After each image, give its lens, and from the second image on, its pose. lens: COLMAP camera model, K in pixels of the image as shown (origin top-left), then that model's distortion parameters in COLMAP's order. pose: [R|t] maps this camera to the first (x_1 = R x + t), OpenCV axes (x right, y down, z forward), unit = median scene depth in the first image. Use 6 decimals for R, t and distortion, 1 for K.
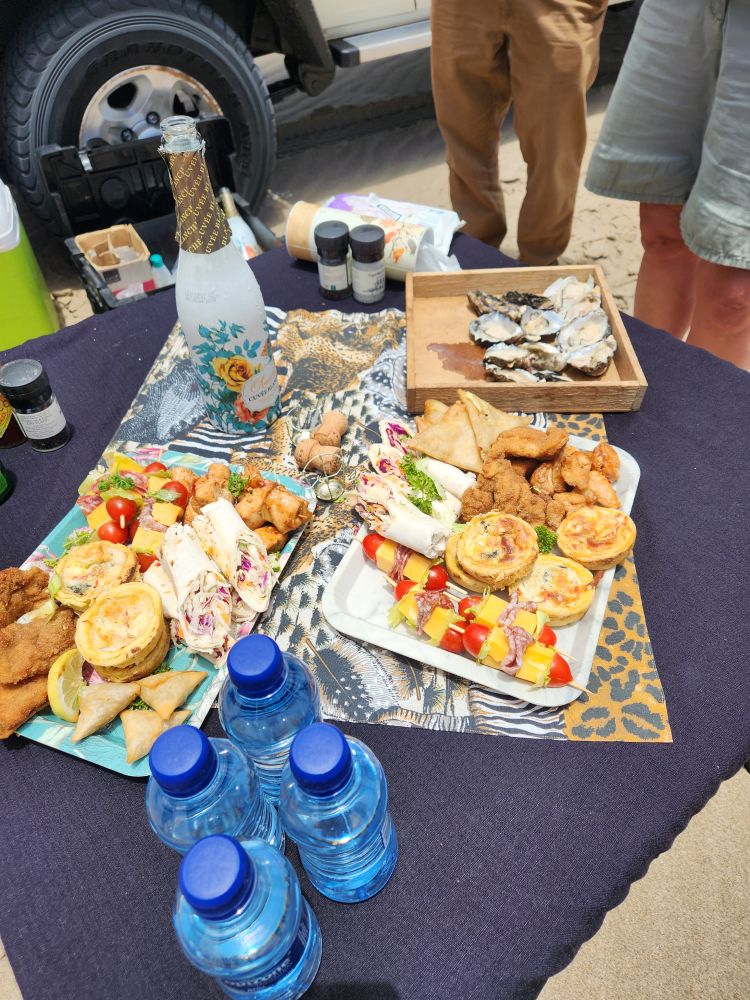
lens RADIAL K [[661.2, 0, 375.0], [0, 661.2, 500.0], [0, 0, 1]] dist [0.010302, 0.001708]
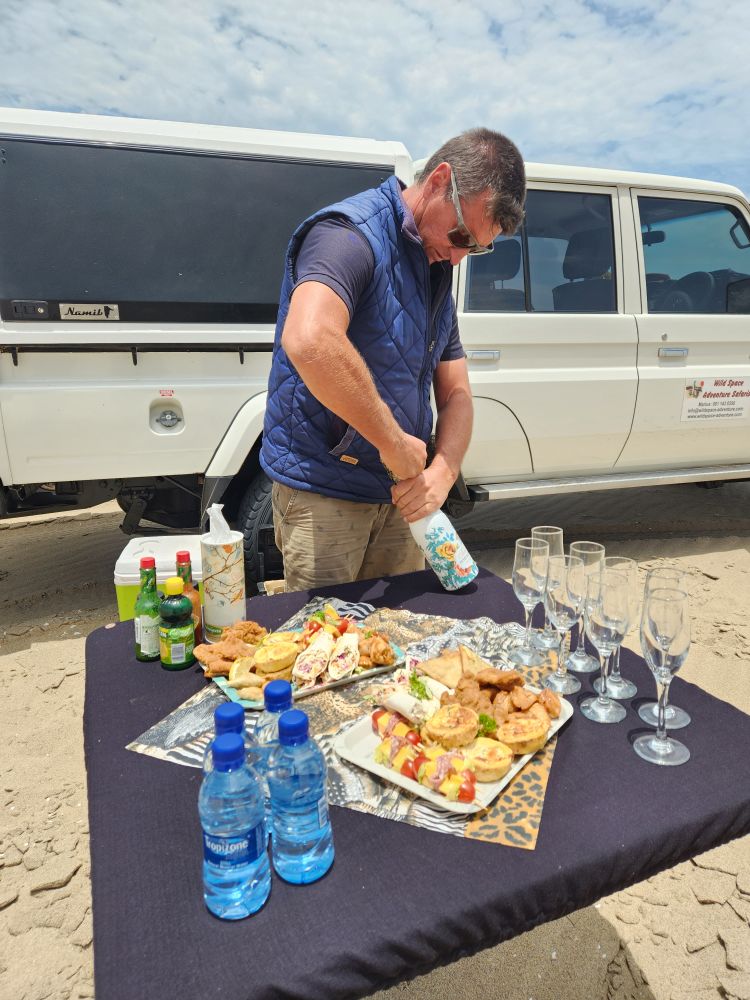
lens RADIAL K [[670.4, 0, 375.0], [0, 670.4, 500.0], [0, 0, 1]] dist [-0.000283, -0.000189]
pose [[0.961569, 0.091272, -0.258947, 0.383876], [-0.222404, 0.811966, -0.539674, 0.554815], [0.160999, 0.576525, 0.801061, -0.602781]]
